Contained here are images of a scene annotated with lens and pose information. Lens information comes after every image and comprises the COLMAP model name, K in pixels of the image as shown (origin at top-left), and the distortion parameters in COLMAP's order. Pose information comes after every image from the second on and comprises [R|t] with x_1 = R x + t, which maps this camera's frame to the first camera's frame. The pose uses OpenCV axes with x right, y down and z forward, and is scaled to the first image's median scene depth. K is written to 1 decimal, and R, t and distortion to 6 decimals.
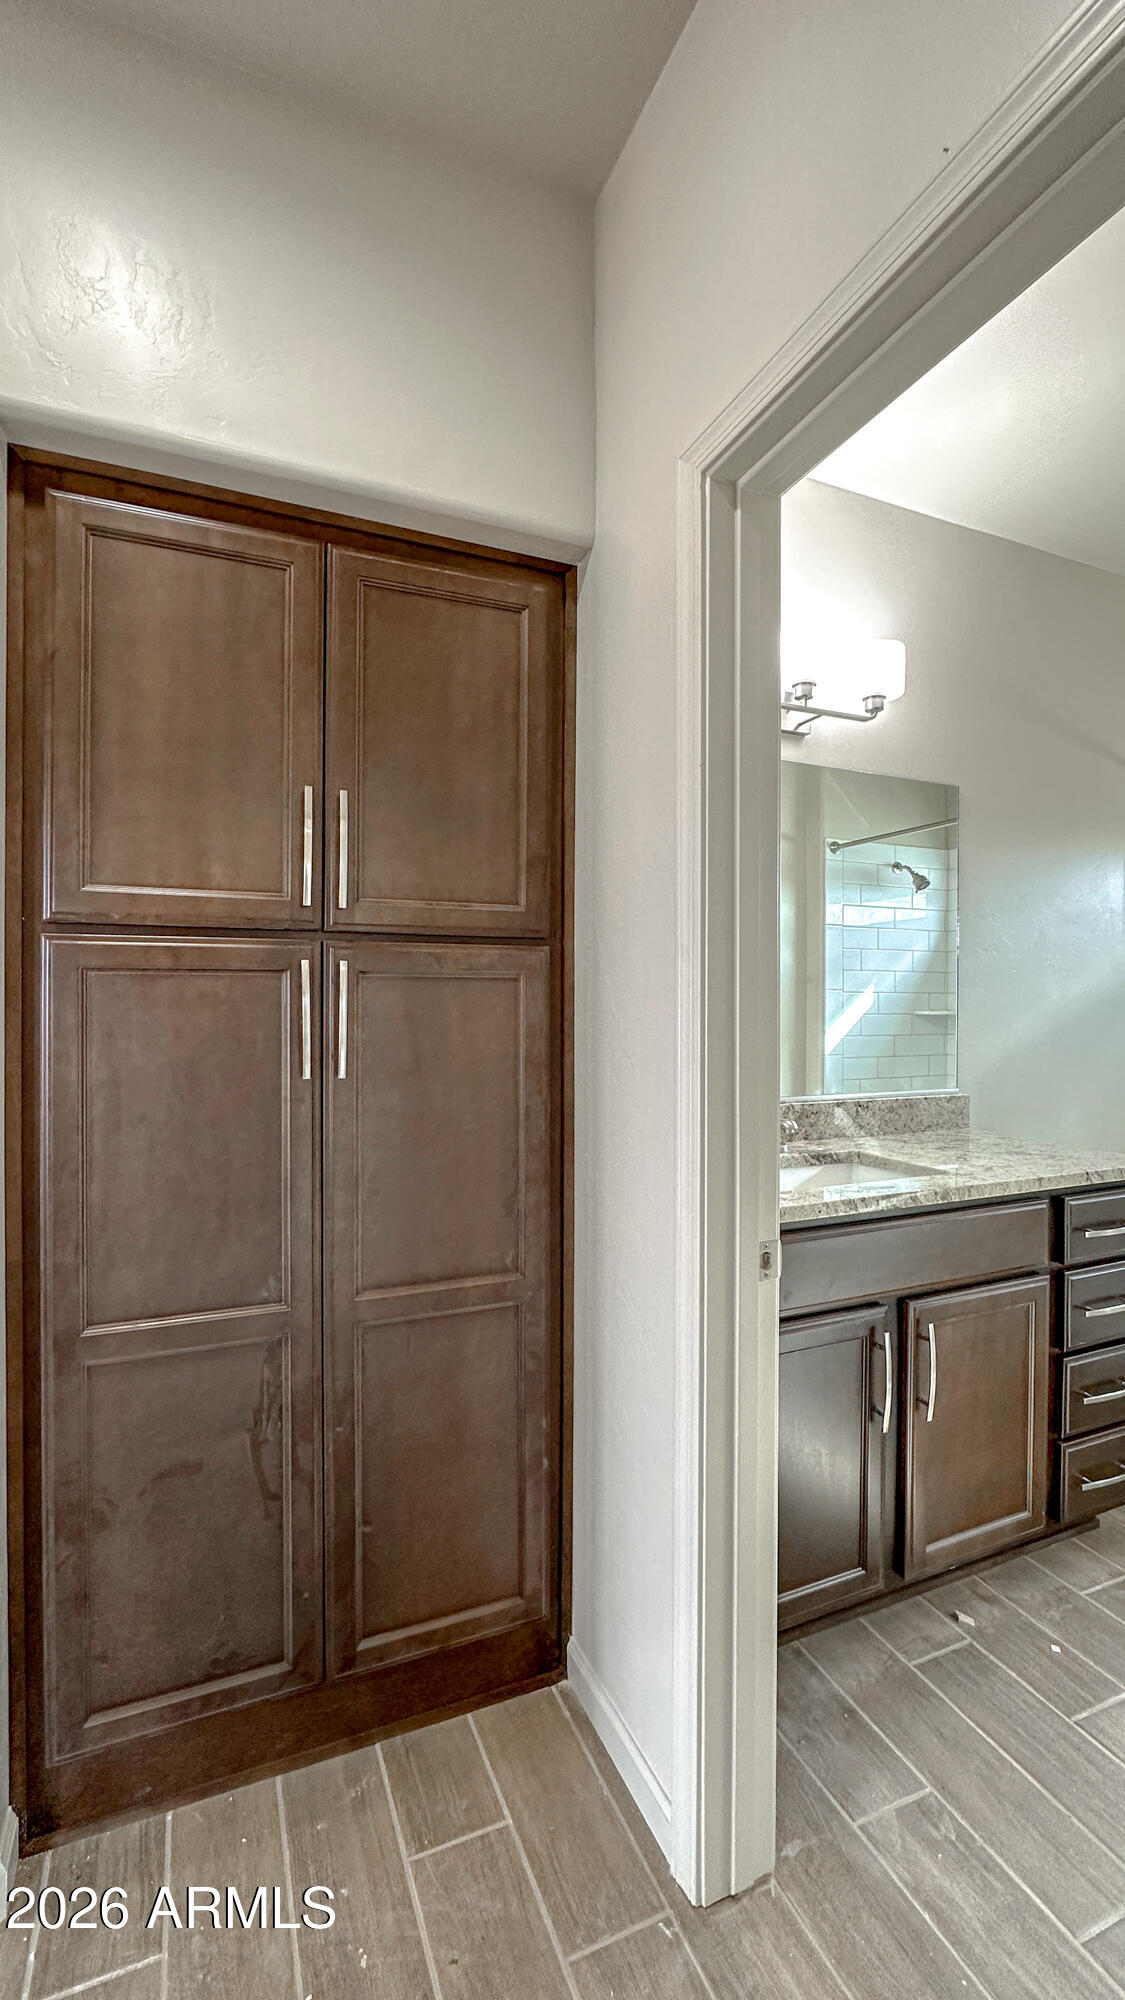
lens RADIAL K [[778.7, 0, 562.5], [0, 778.7, 1000.0], [0, 0, 1]] dist [-0.010606, 0.000155]
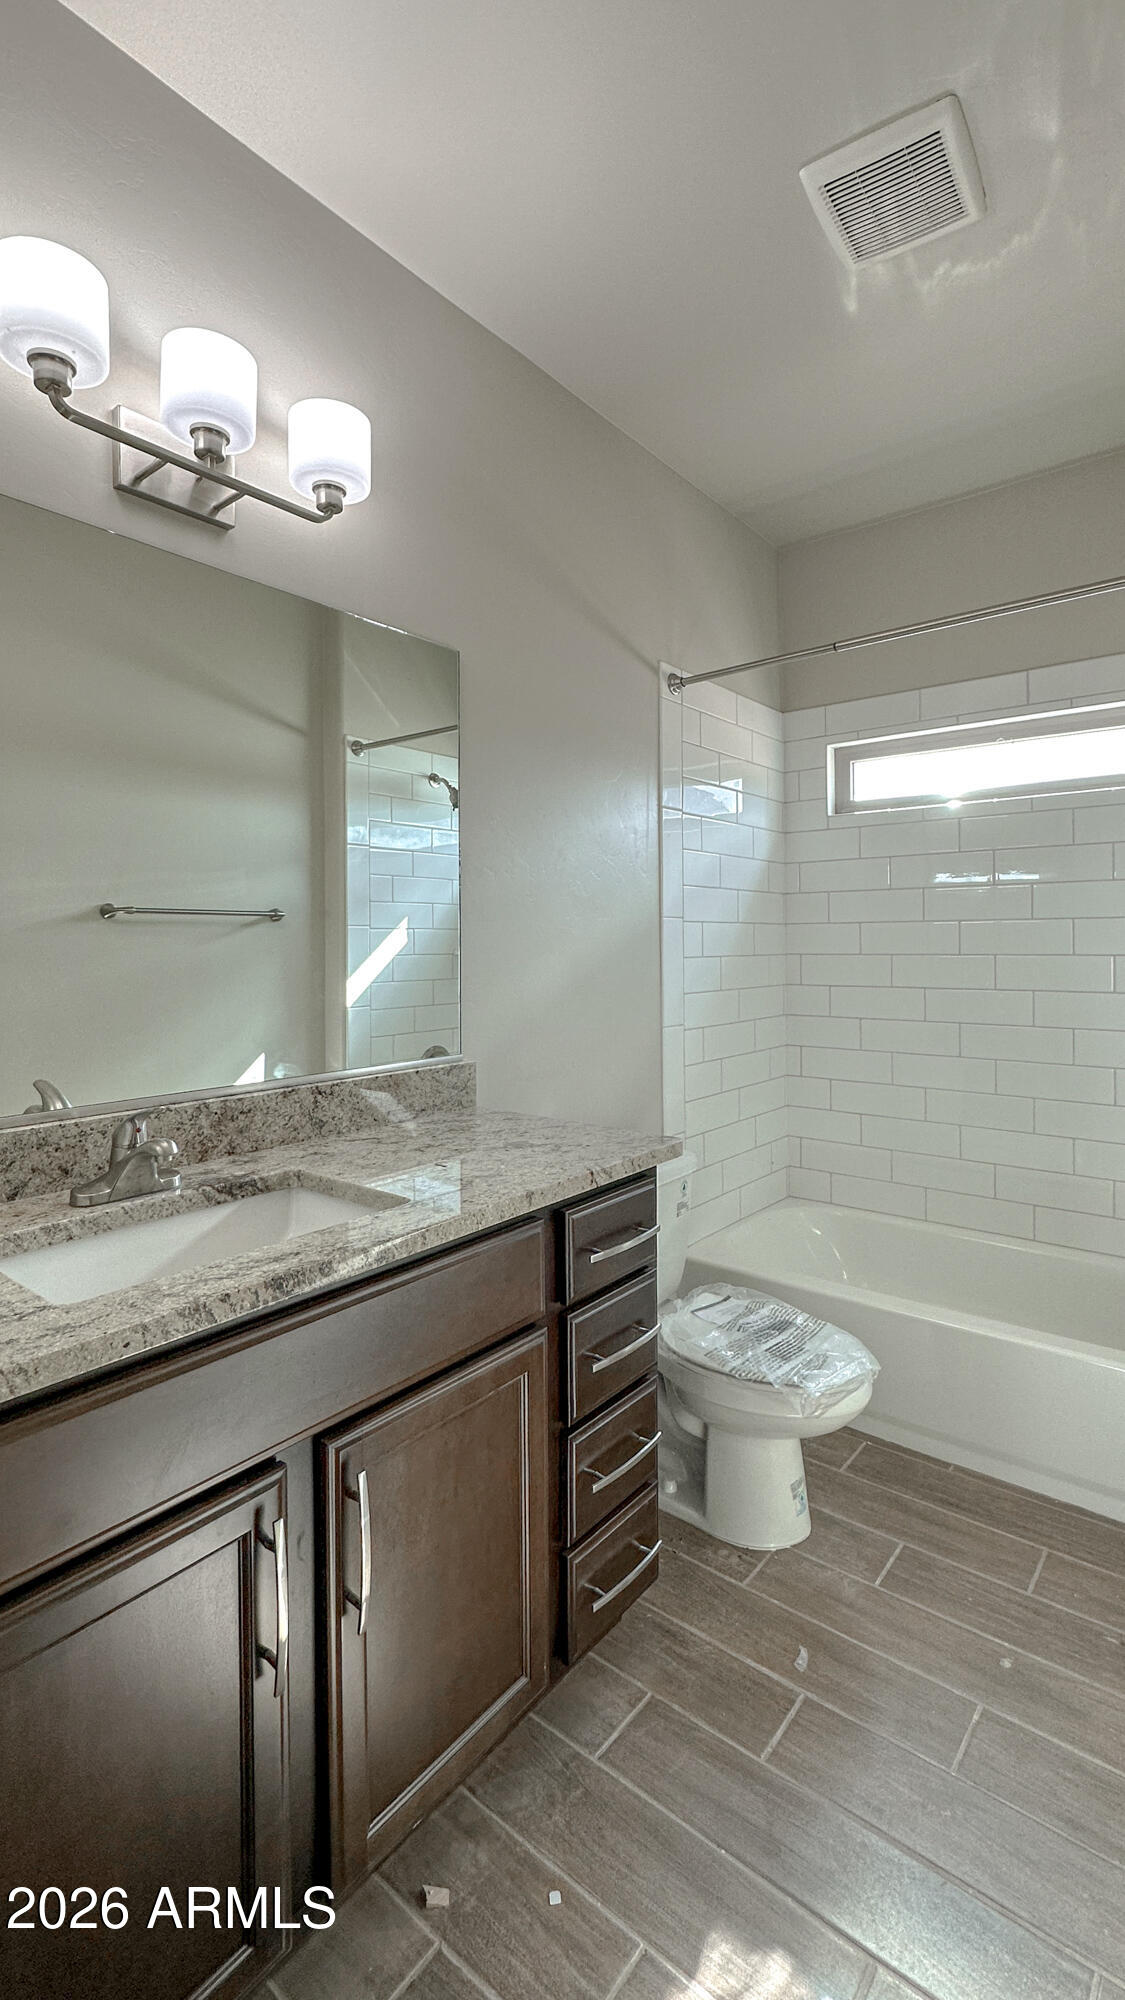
lens RADIAL K [[889.1, 0, 560.9], [0, 889.1, 938.9], [0, 0, 1]] dist [-0.000641, 0.000352]
pose [[0.874280, -0.008605, 0.485346, 0.228977], [0.009725, 0.999953, 0.000212, 0.004408], [-0.485325, 0.004535, 0.874322, 0.261993]]
